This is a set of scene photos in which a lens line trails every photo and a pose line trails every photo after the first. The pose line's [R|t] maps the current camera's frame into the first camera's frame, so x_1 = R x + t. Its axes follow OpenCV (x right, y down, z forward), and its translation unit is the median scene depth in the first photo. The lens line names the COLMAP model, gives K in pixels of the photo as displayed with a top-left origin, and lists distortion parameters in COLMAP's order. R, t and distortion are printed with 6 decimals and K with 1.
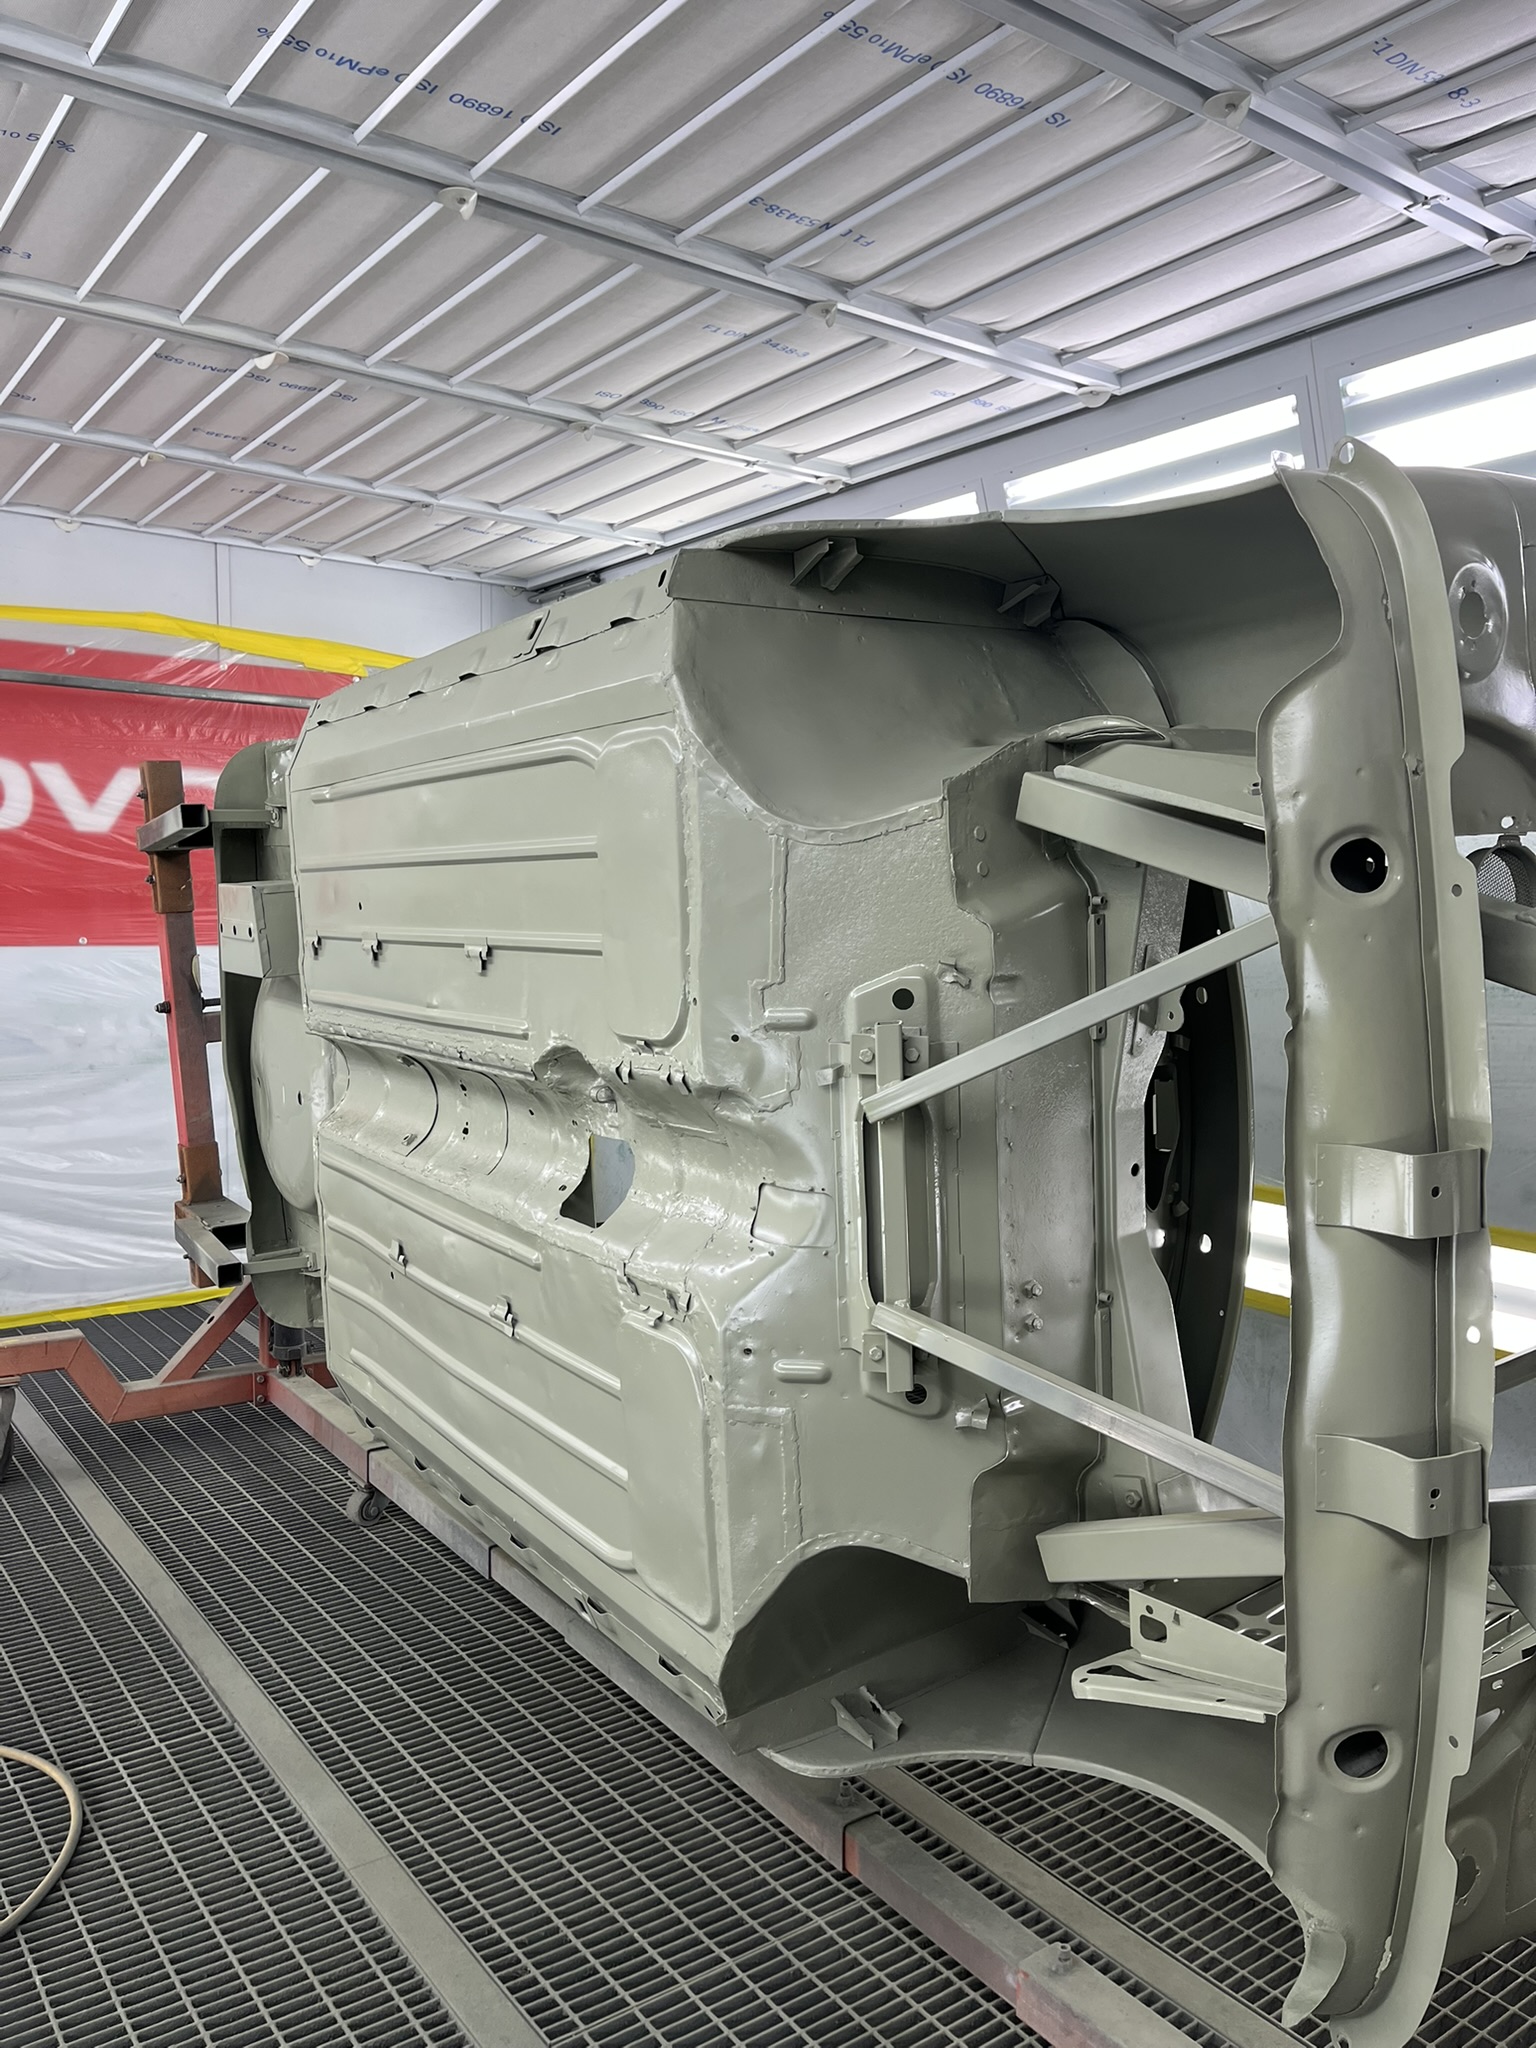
lens RADIAL K [[1555.8, 0, 759.7], [0, 1555.8, 1055.5], [0, 0, 1]] dist [0.060796, -0.061749]
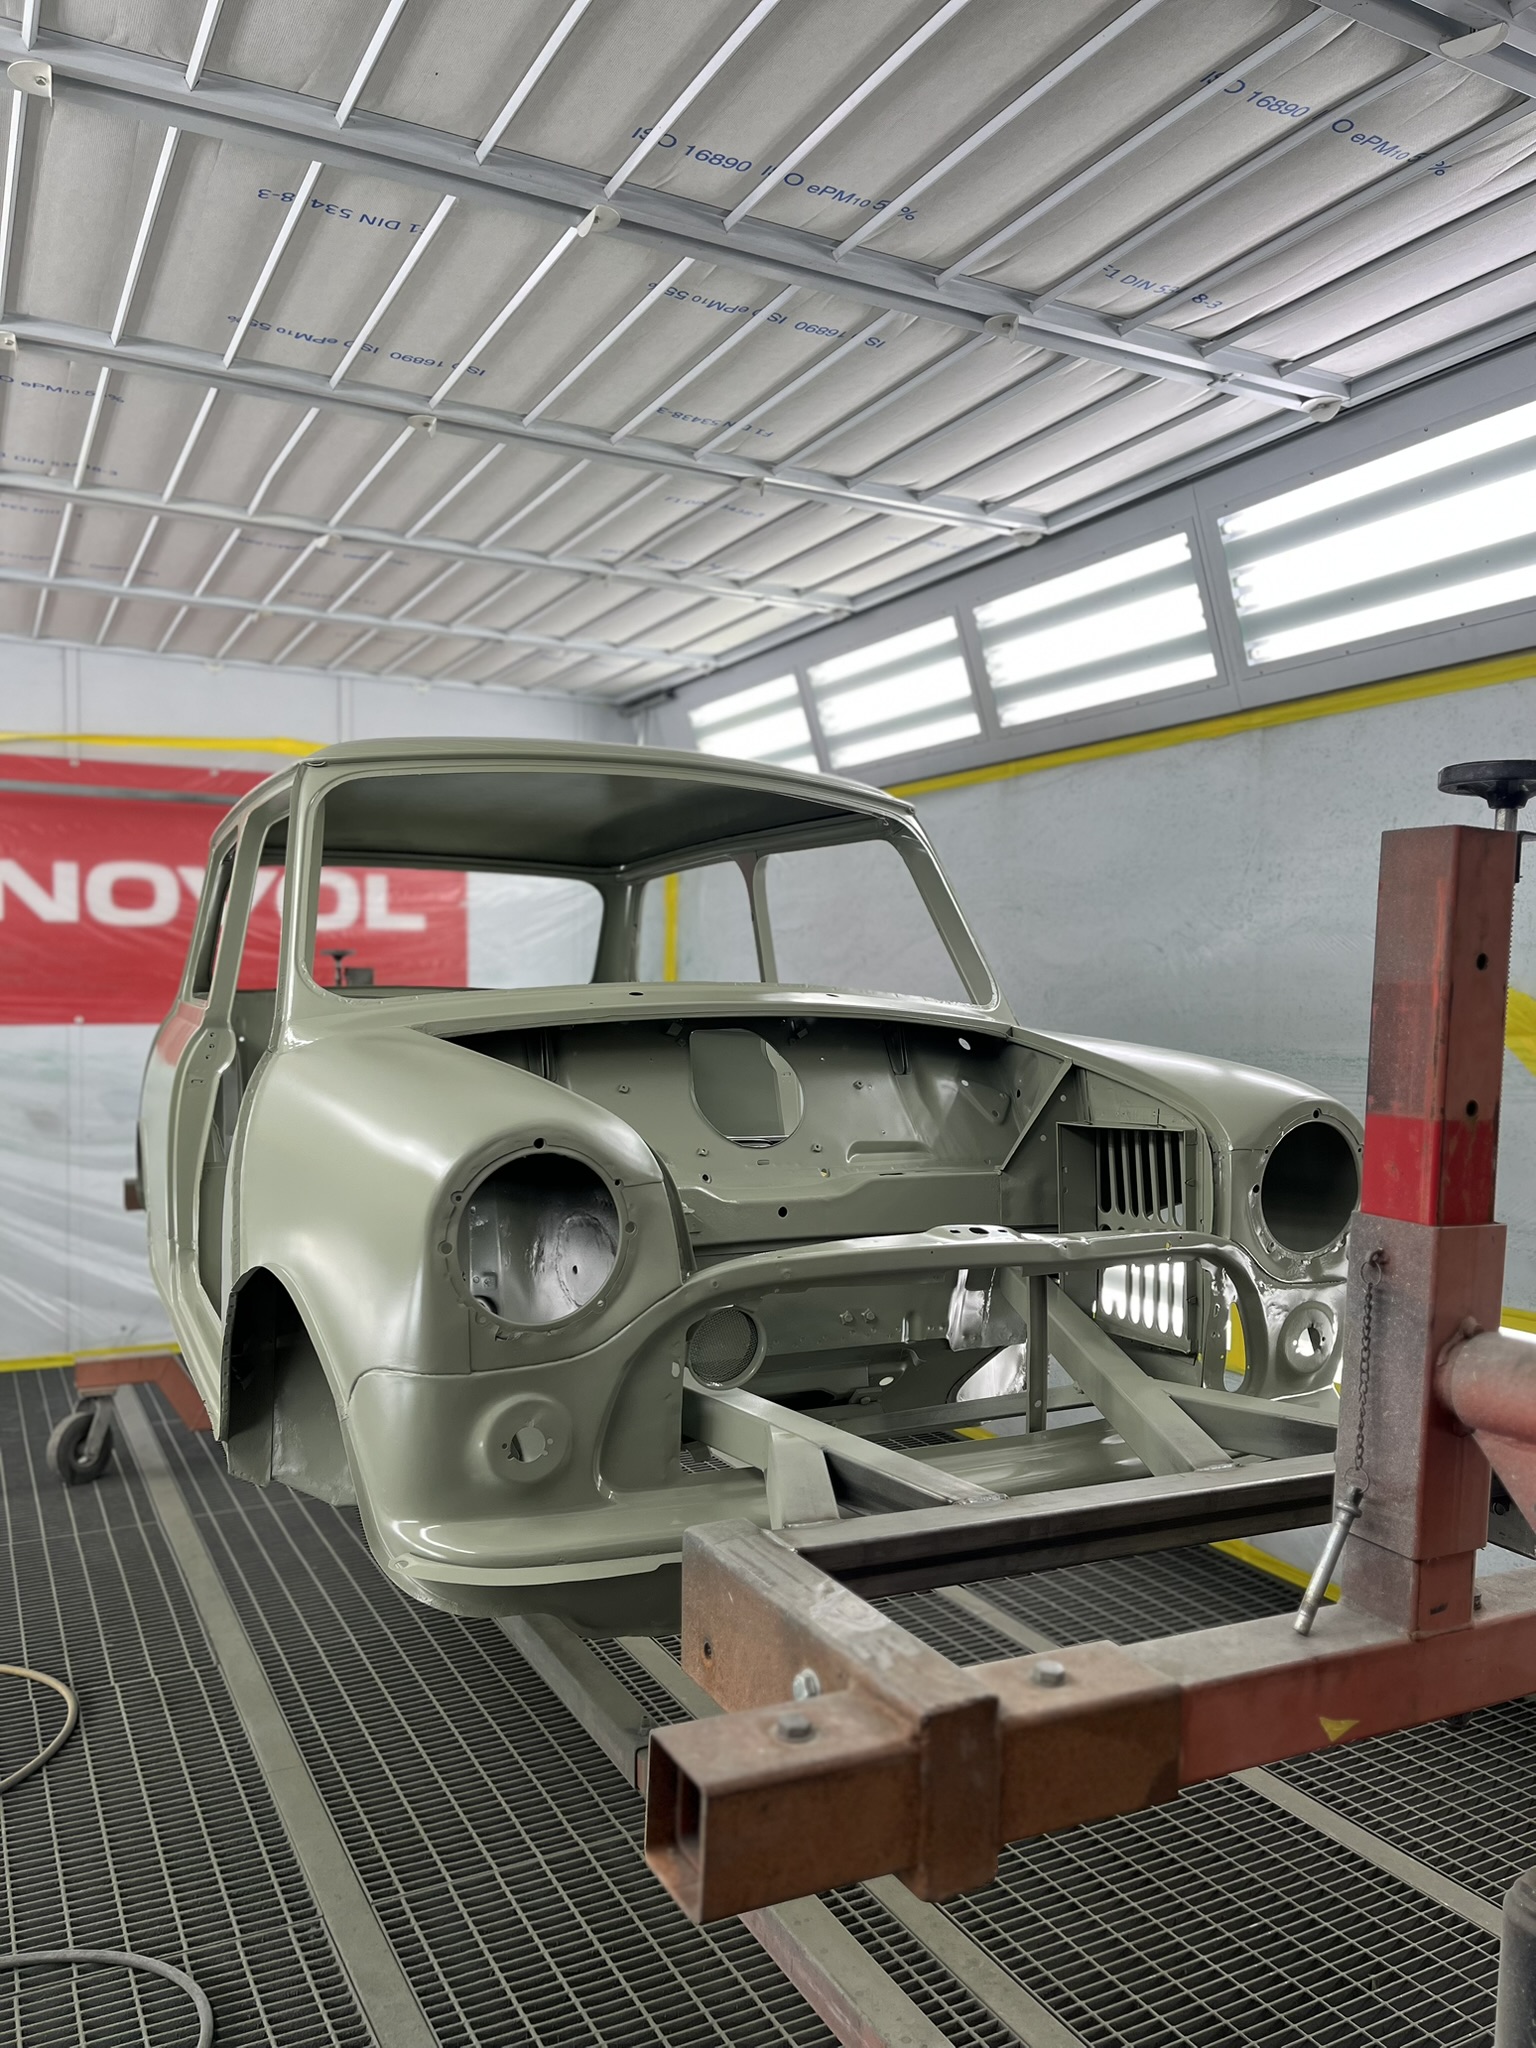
lens RADIAL K [[1555.8, 0, 773.1], [0, 1555.8, 1041.2], [0, 0, 1]] dist [0.060796, -0.061749]
pose [[0.990769, -0.000674, -0.135557, 0.199080], [-0.007501, 0.998183, -0.059788, 0.013550], [0.135351, 0.060253, 0.988964, -0.128329]]
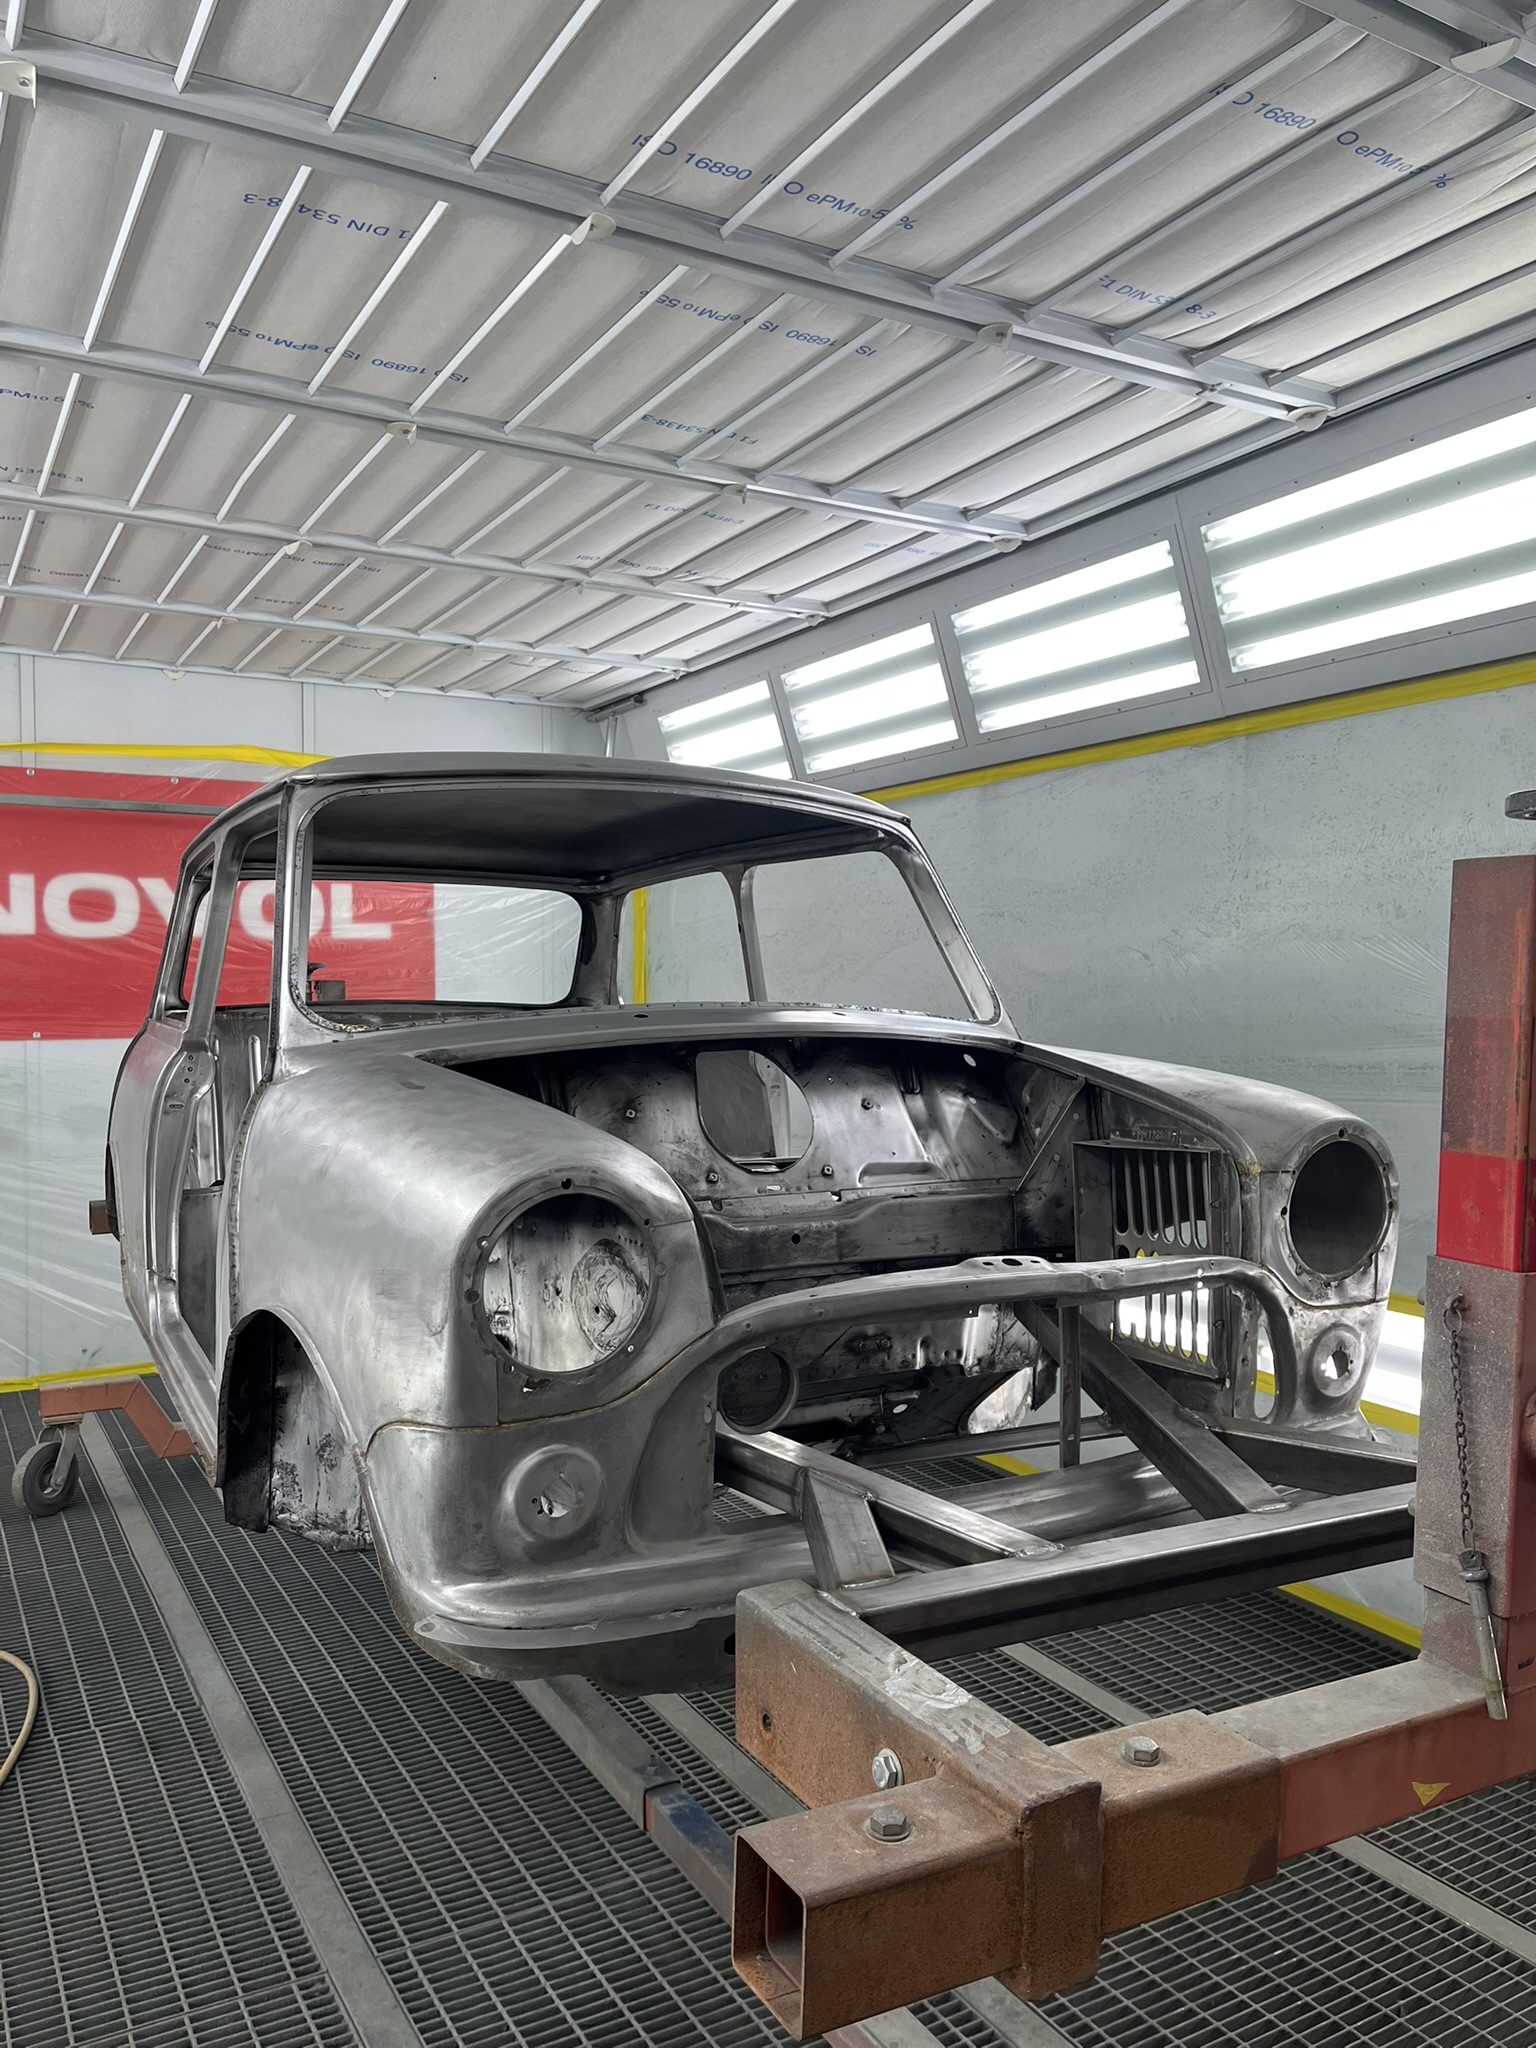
lens RADIAL K [[1555.8, 0, 775.8], [0, 1555.8, 1023.5], [0, 0, 1]] dist [0.060796, -0.061749]
pose [[0.994538, -0.012269, -0.103649, 0.172576], [0.005099, 0.997592, -0.069165, 0.001637], [0.104248, 0.068259, 0.992206, -0.117219]]
